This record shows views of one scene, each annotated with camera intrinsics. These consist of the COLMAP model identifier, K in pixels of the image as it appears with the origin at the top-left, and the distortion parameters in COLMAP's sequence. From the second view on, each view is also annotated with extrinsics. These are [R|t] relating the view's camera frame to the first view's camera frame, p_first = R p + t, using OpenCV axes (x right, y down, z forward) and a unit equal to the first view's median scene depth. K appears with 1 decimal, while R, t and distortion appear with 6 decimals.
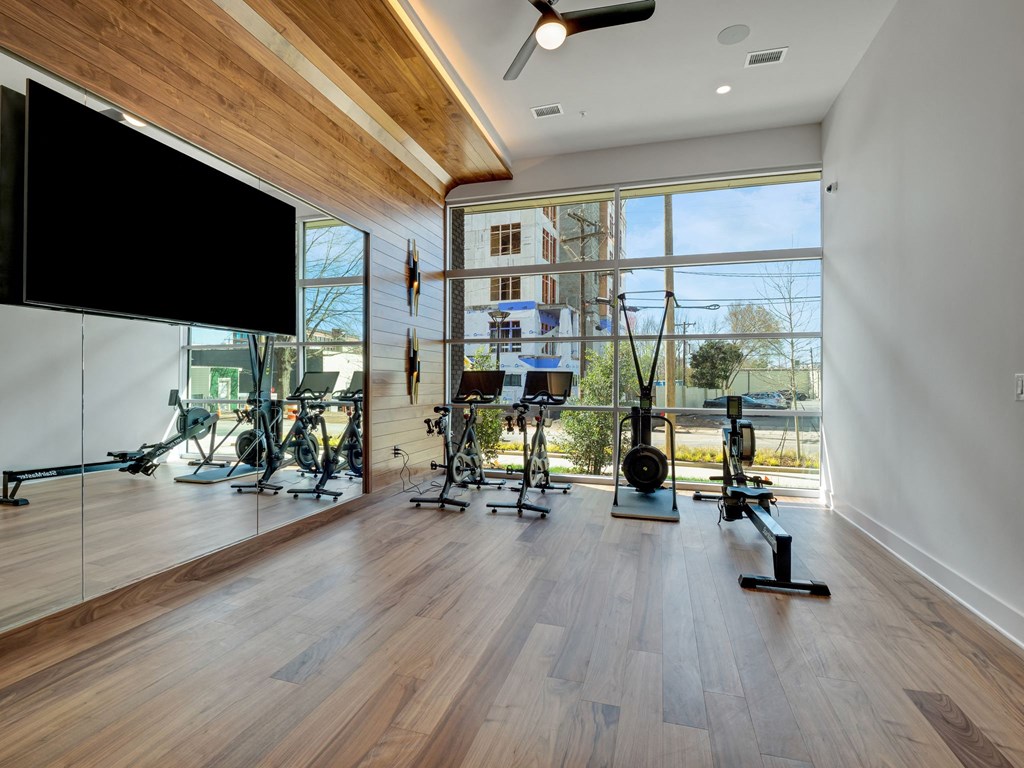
lens RADIAL K [[509.2, 0, 512.6], [0, 509.2, 381.8], [0, 0, 1]] dist [-0.011207, -0.001305]
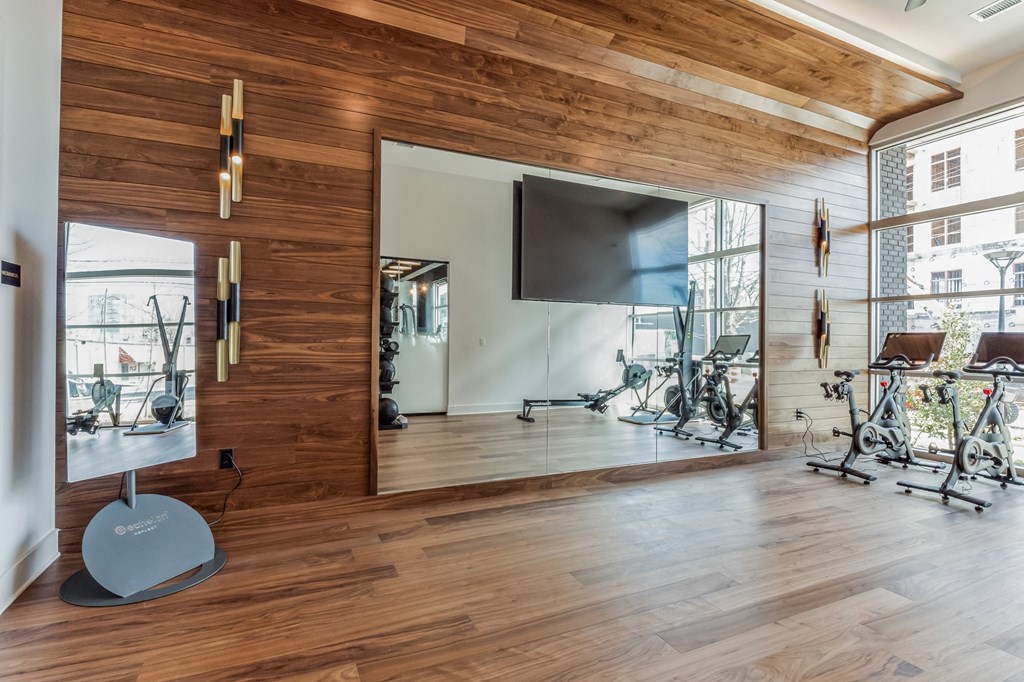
lens RADIAL K [[515.9, 0, 505.6], [0, 515.9, 338.6], [0, 0, 1]] dist [-0.001199, -0.000709]
pose [[0.659135, -0.001176, -0.752024, 0.163512], [-0.008105, 0.999930, -0.008668, 0.001527], [0.751981, 0.011808, 0.659079, -0.111431]]
